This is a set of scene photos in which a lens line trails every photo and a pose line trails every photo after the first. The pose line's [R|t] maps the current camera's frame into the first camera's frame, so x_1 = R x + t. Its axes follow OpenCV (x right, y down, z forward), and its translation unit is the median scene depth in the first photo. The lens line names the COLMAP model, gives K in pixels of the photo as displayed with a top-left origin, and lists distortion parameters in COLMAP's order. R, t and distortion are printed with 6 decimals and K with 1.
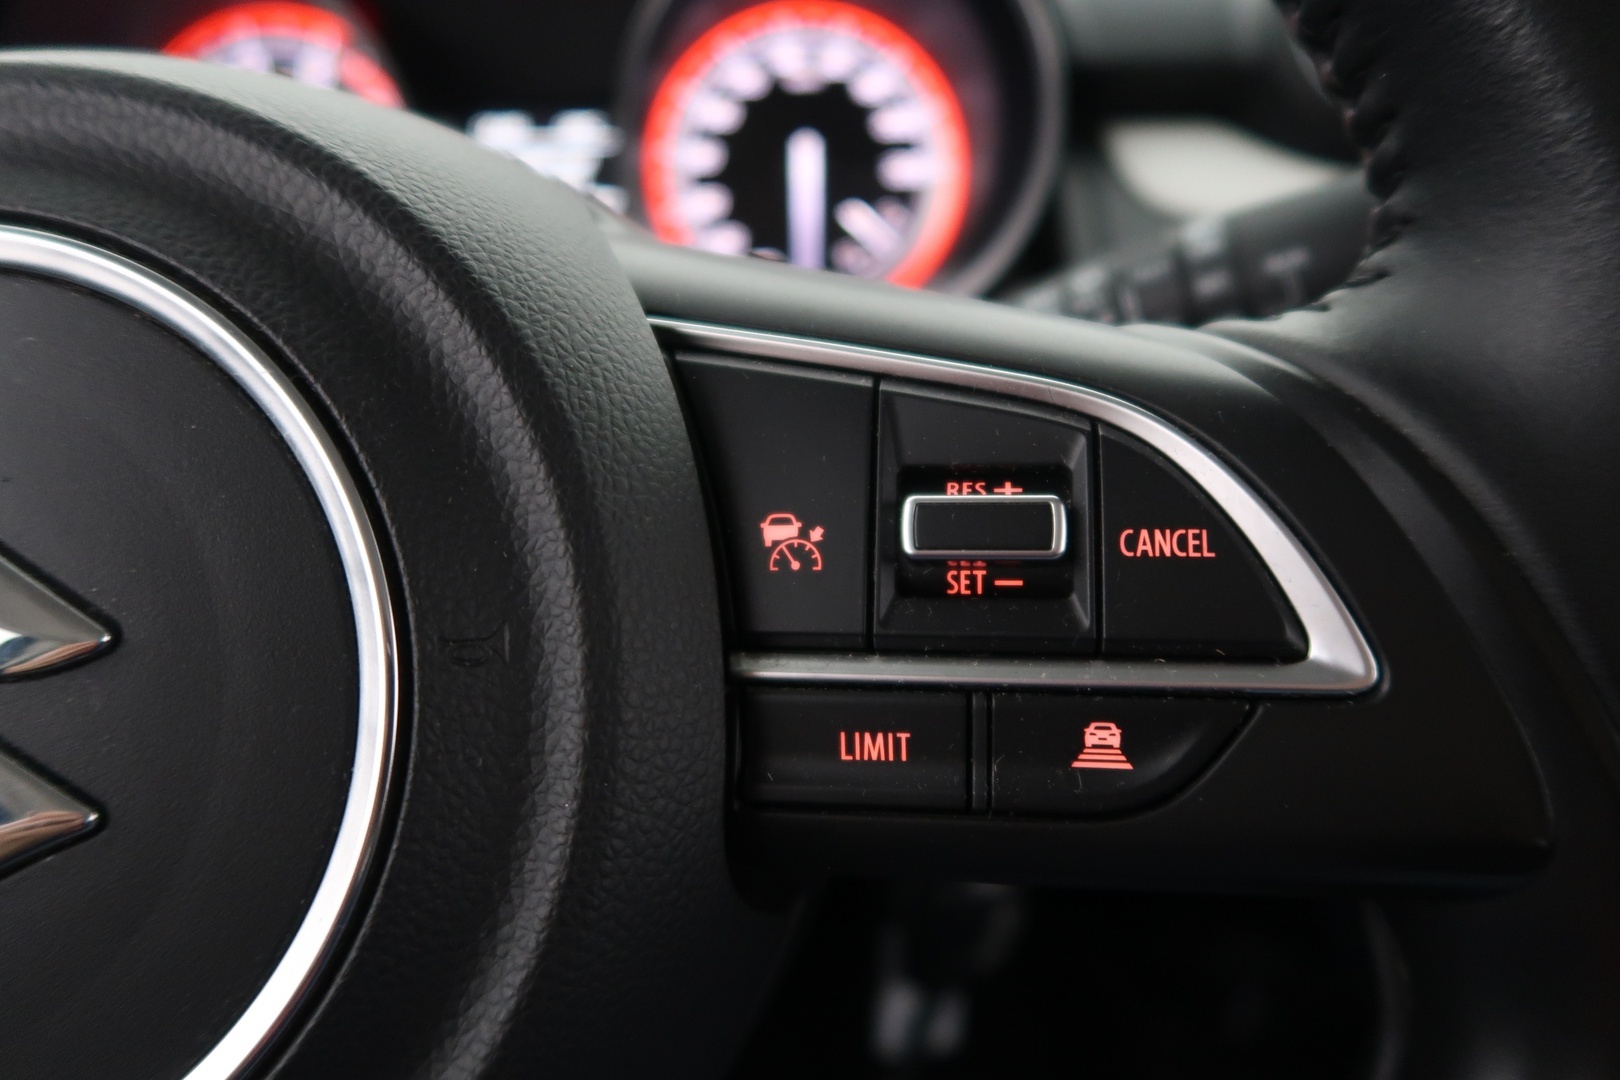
lens RADIAL K [[1108.9, 0, 810.0], [0, 1108.9, 540.0], [0, 0, 1]] dist [-0.015961, -0.001022]
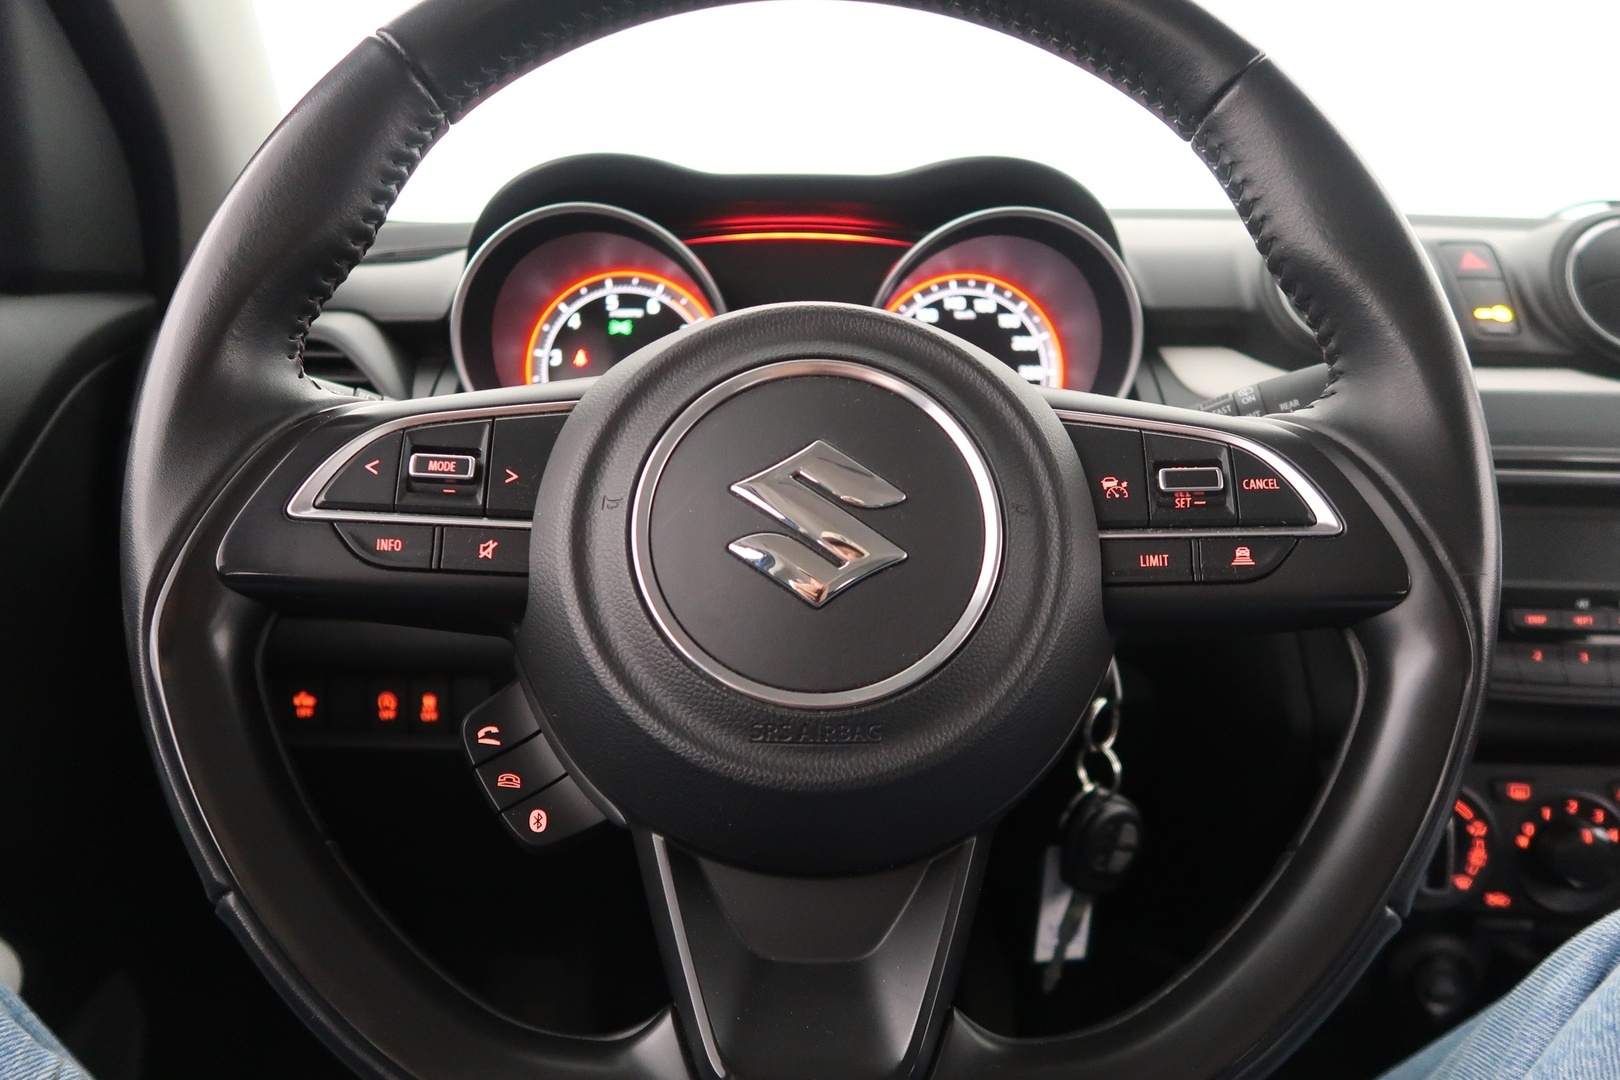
lens RADIAL K [[1108.9, 0, 810.0], [0, 1108.9, 540.0], [0, 0, 1]] dist [-0.015961, -0.001022]
pose [[0.999809, 0.013604, 0.014045, -0.786304], [-0.010628, 0.981016, -0.193636, 0.650003], [-0.016413, 0.193449, 0.980973, -1.545605]]
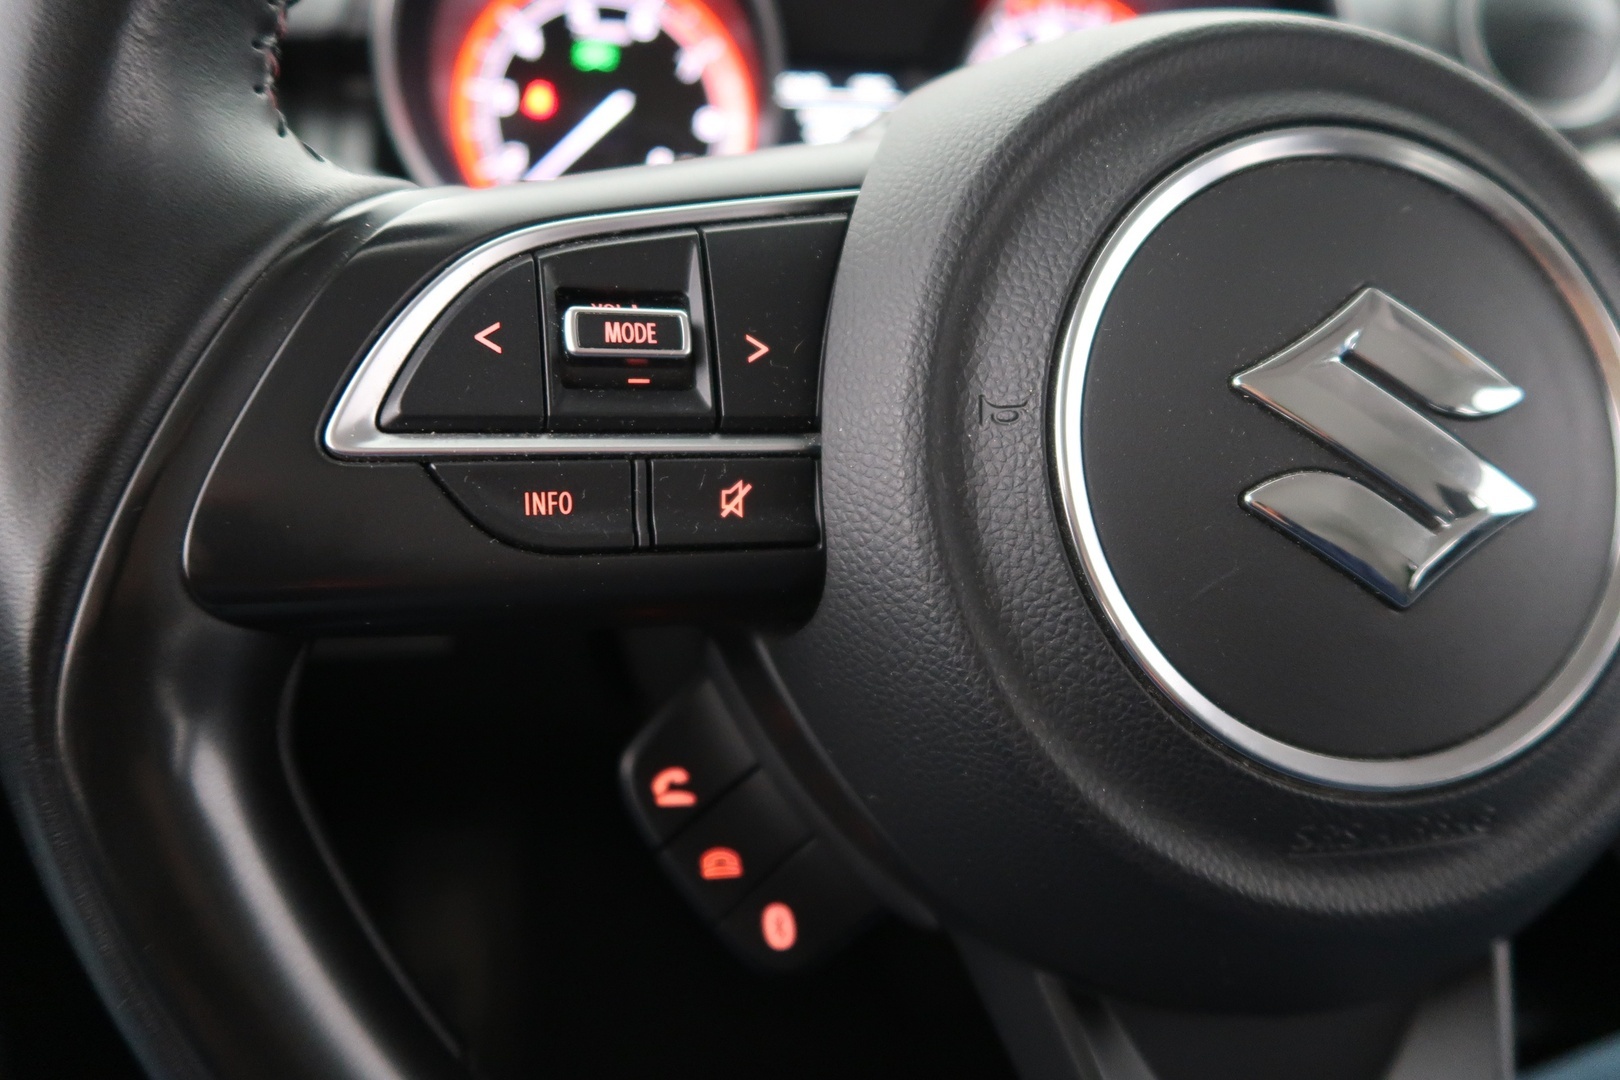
lens RADIAL K [[1108.9, 0, 810.0], [0, 1108.9, 540.0], [0, 0, 1]] dist [-0.015961, -0.001022]
pose [[0.979990, -0.030269, 0.196734, -1.654090], [0.027211, 0.999463, 0.018230, 0.216692], [-0.197181, -0.012512, 0.980287, -0.341135]]
